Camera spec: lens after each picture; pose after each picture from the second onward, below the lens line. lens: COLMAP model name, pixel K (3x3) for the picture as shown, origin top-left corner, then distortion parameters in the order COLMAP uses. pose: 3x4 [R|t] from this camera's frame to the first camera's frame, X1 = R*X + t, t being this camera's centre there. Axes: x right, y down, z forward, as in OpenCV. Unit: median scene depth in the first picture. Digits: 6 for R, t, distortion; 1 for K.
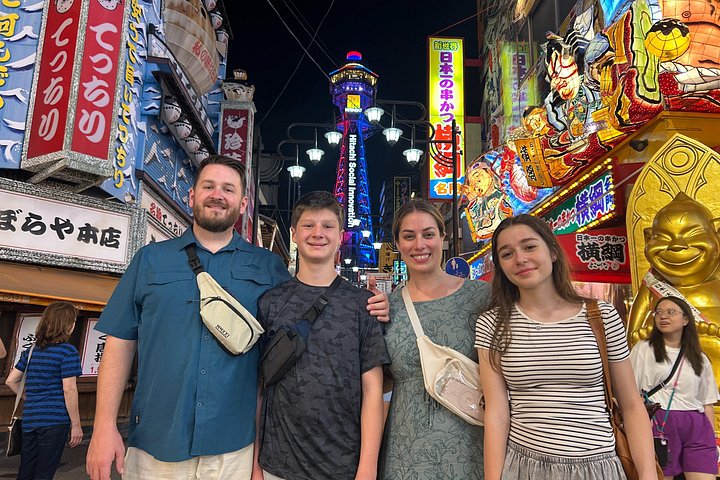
lens RADIAL K [[539.7, 0, 360.1], [0, 539.7, 241.3], [0, 0, 1]] dist [-0.005094, -0.003155]
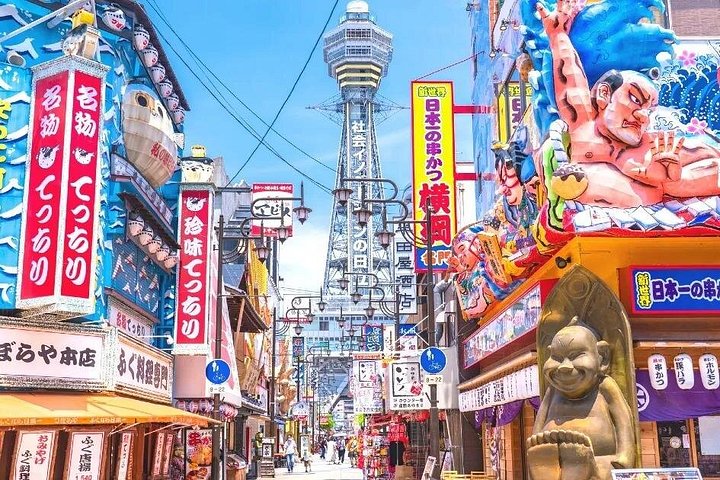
lens RADIAL K [[871.7, 0, 364.1], [0, 871.7, 242.4], [0, 0, 1]] dist [0.025779, 0.000000]
pose [[0.998965, -0.028653, -0.035330, 0.189214], [0.028510, 0.999583, -0.004551, -0.238075], [0.035446, 0.003539, 0.999365, -0.840624]]
